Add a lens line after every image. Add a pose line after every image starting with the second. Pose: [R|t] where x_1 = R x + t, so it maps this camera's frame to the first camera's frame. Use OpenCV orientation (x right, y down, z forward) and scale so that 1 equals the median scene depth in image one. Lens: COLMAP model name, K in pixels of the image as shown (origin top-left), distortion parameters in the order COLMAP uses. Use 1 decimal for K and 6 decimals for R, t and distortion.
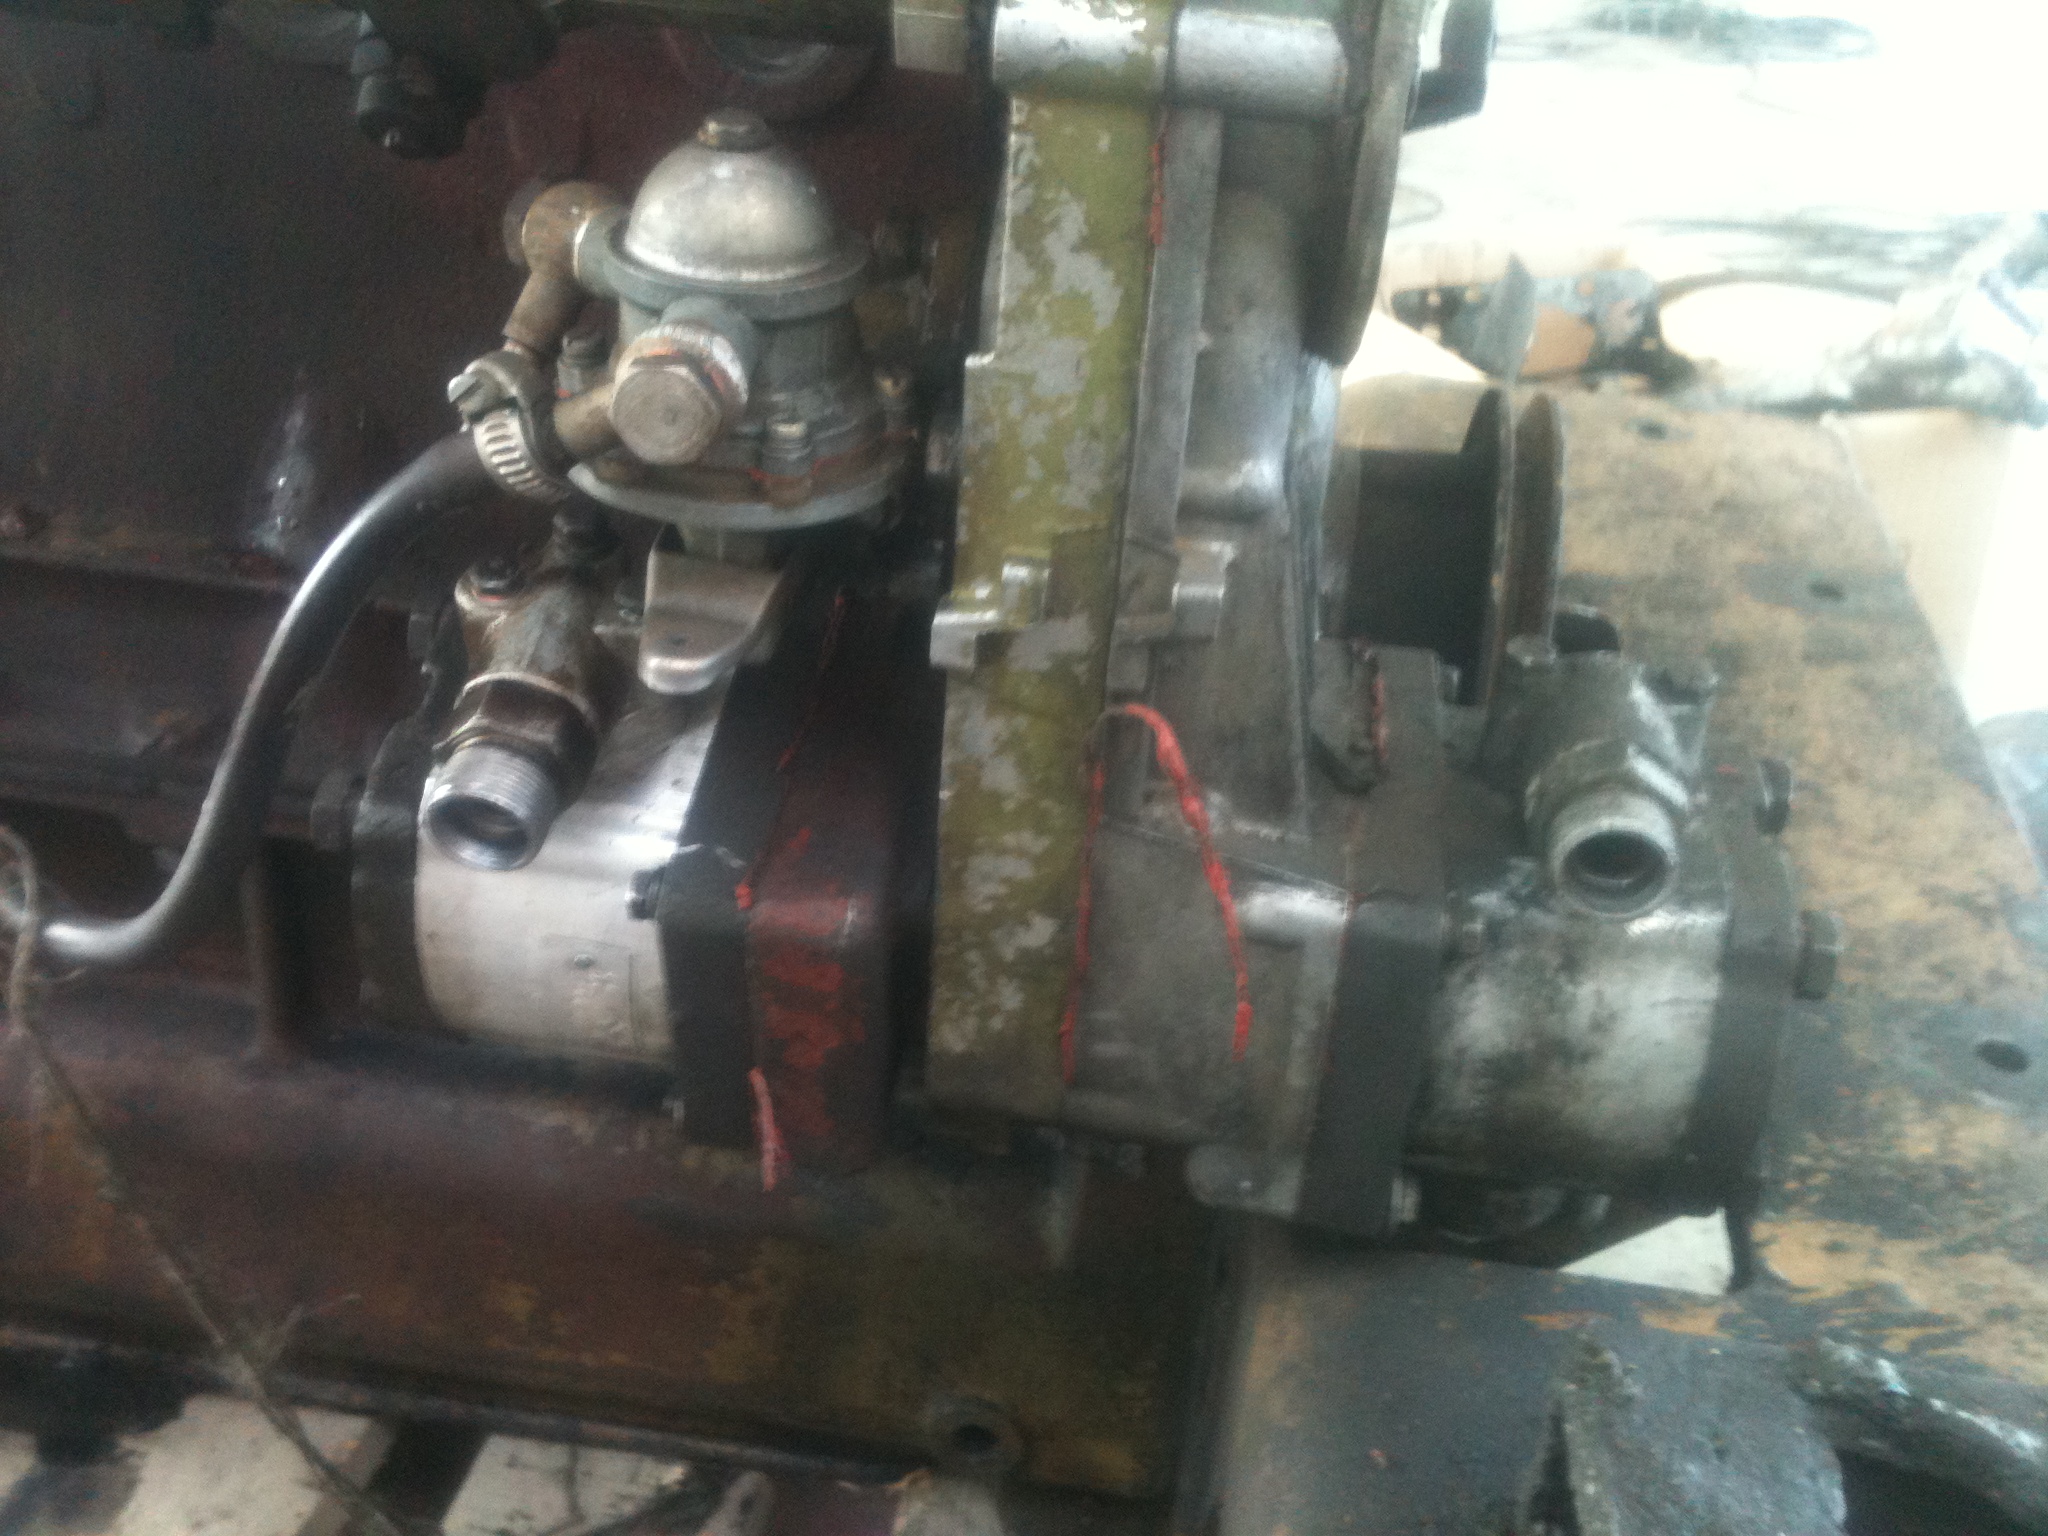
lens RADIAL K [[2264.0, 0, 1022.0], [0, 2264.0, 806.2], [0, 0, 1]] dist [0.163408, -0.463320]
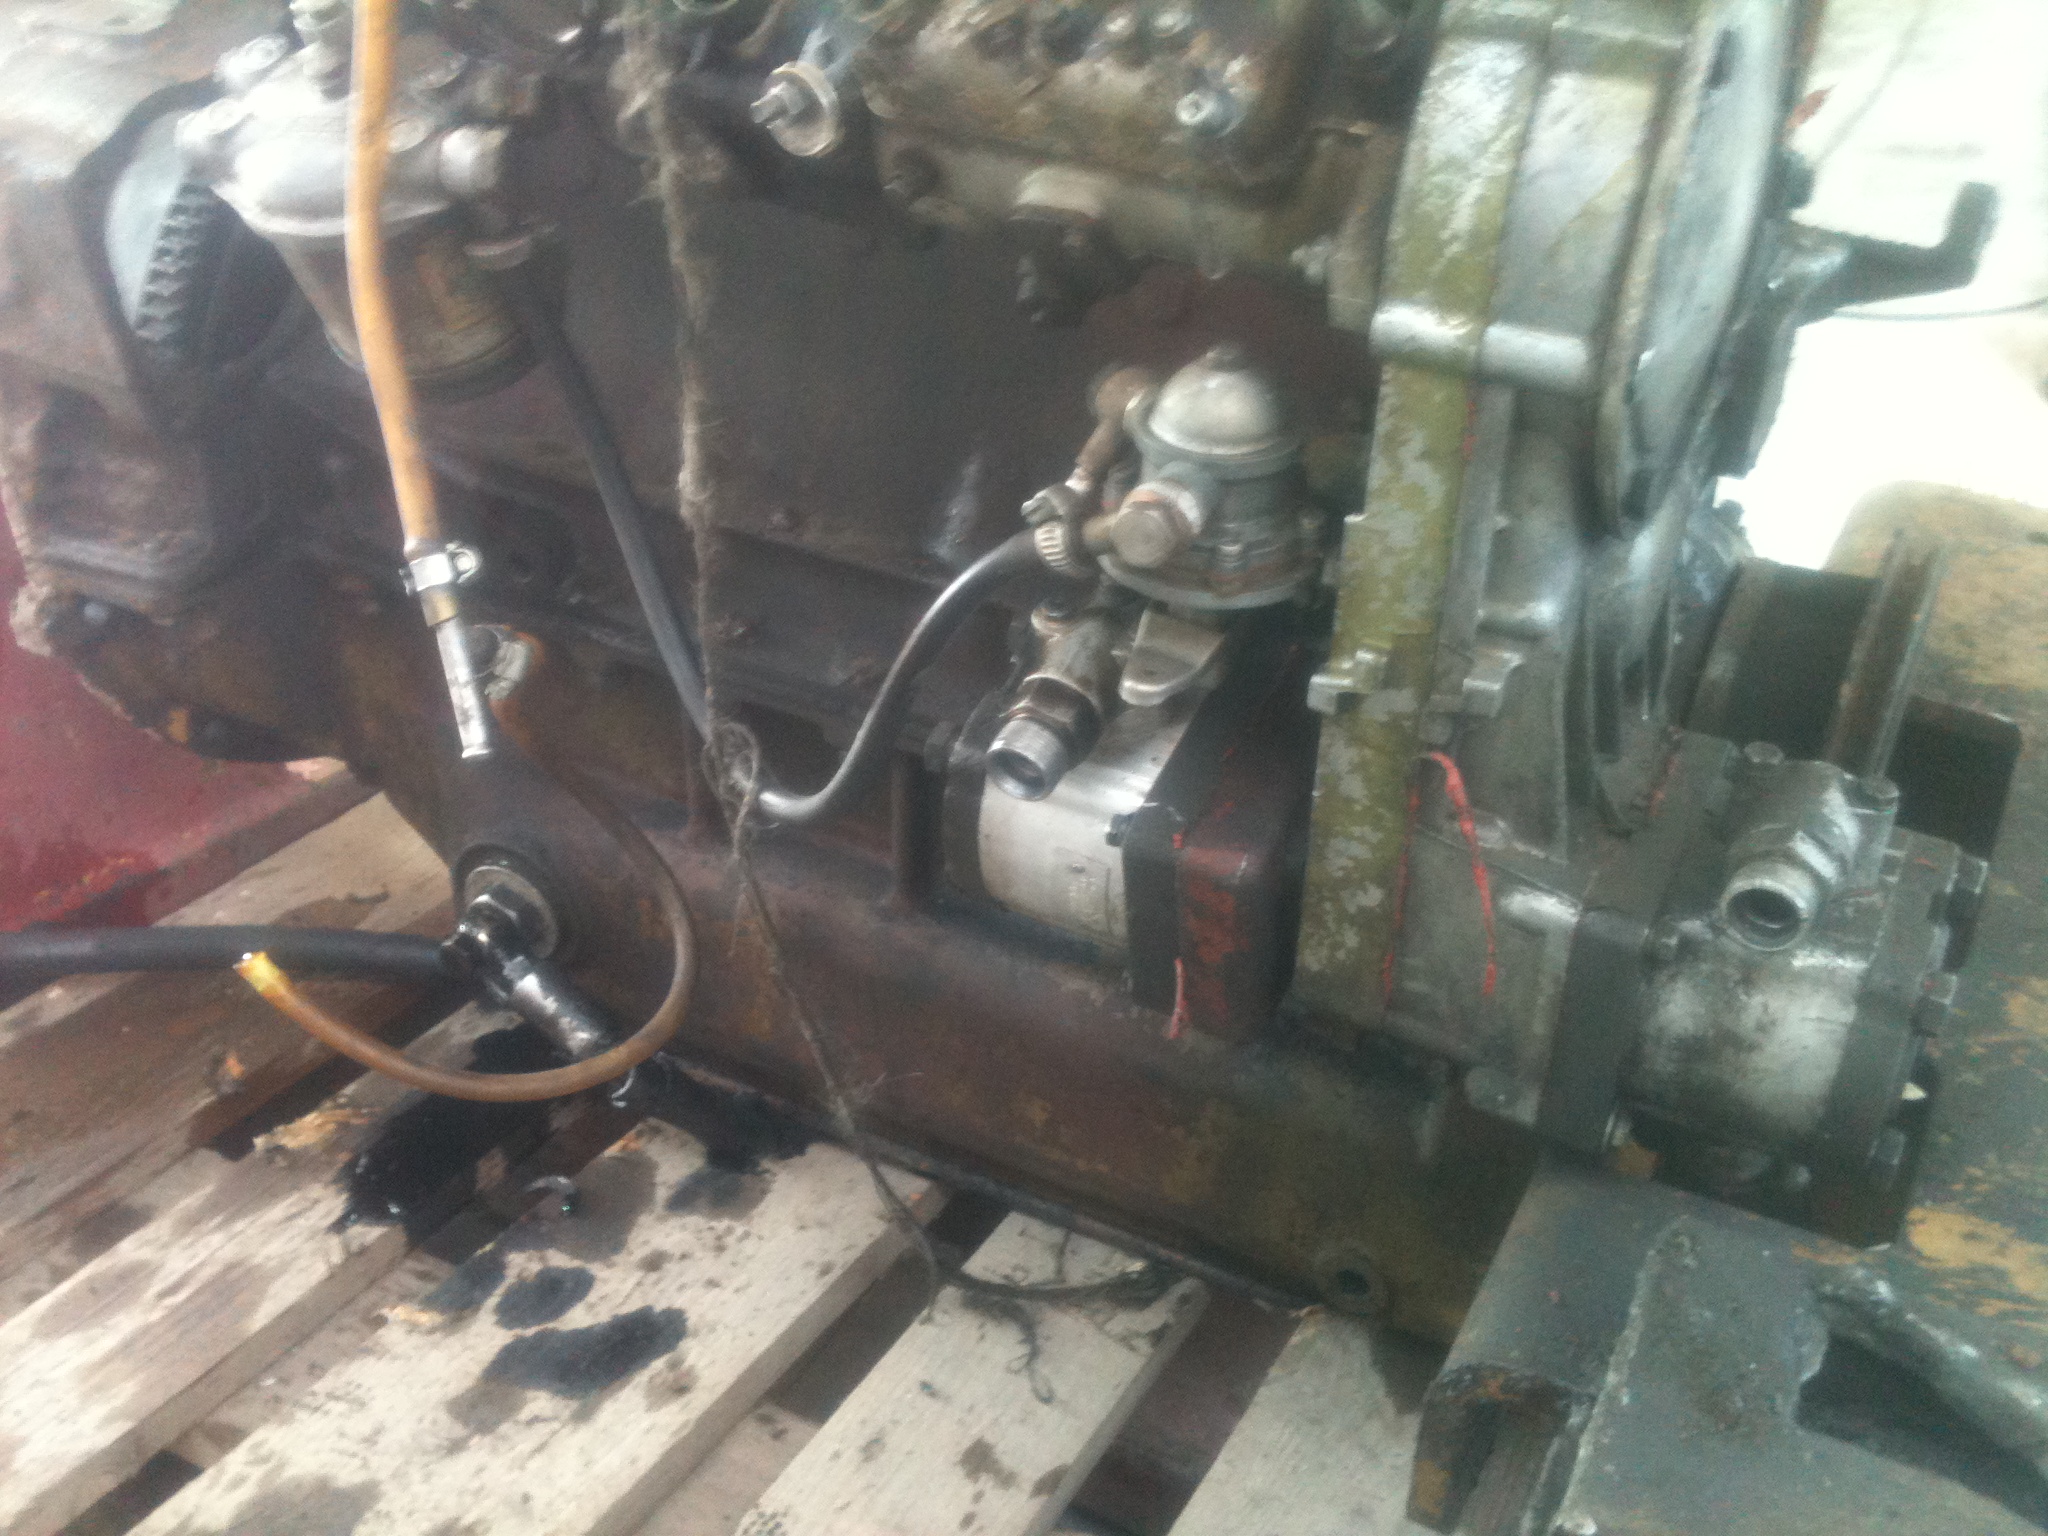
lens RADIAL K [[2264.0, 0, 1022.0], [0, 2264.0, 806.2], [0, 0, 1]] dist [0.163408, -0.463320]
pose [[0.945041, 0.148733, -0.291162, 0.212419], [-0.143350, 0.988869, 0.039862, -0.028069], [0.293850, 0.004067, 0.955843, -0.465294]]
